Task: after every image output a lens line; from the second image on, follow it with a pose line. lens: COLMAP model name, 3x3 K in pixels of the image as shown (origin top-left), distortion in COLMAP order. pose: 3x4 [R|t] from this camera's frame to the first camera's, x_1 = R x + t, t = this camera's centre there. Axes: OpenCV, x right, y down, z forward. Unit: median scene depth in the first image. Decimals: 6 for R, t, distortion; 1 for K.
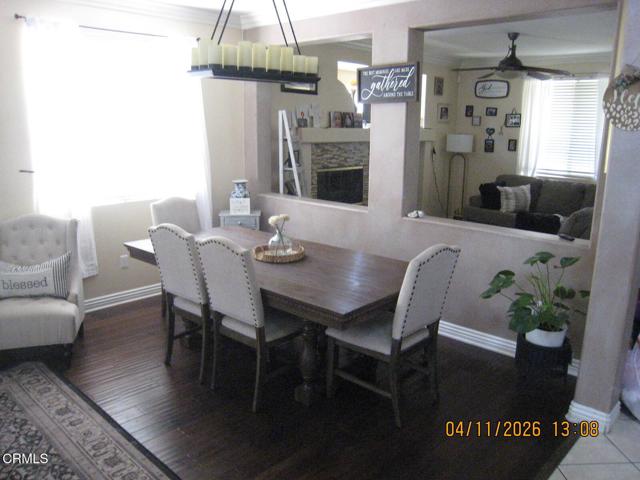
lens RADIAL K [[517.4, 0, 321.3], [0, 517.4, 246.2], [0, 0, 1]] dist [-0.101415, 0.047632]
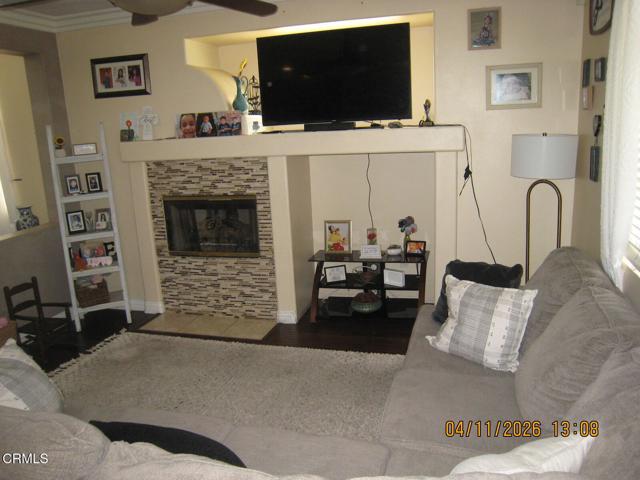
lens RADIAL K [[517.4, 0, 319.7], [0, 517.4, 236.3], [0, 0, 1]] dist [-0.101415, 0.047632]
pose [[0.473018, 0.152507, -0.867753, 0.564894], [-0.145014, 0.984949, 0.094056, -0.151254], [0.869037, 0.081346, 0.488015, 0.659426]]
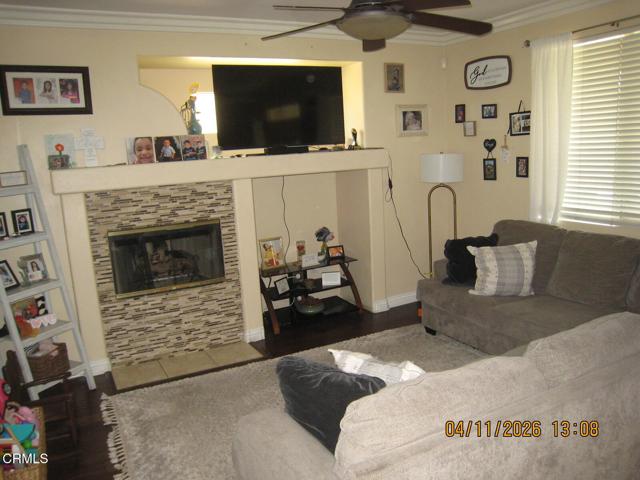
lens RADIAL K [[517.4, 0, 319.5], [0, 517.4, 239.7], [0, 0, 1]] dist [-0.101415, 0.047632]
pose [[0.948402, -0.007504, -0.316983, 0.332907], [-0.006987, 0.998983, -0.044553, -0.089791], [0.316994, 0.044469, 0.947384, 0.391153]]
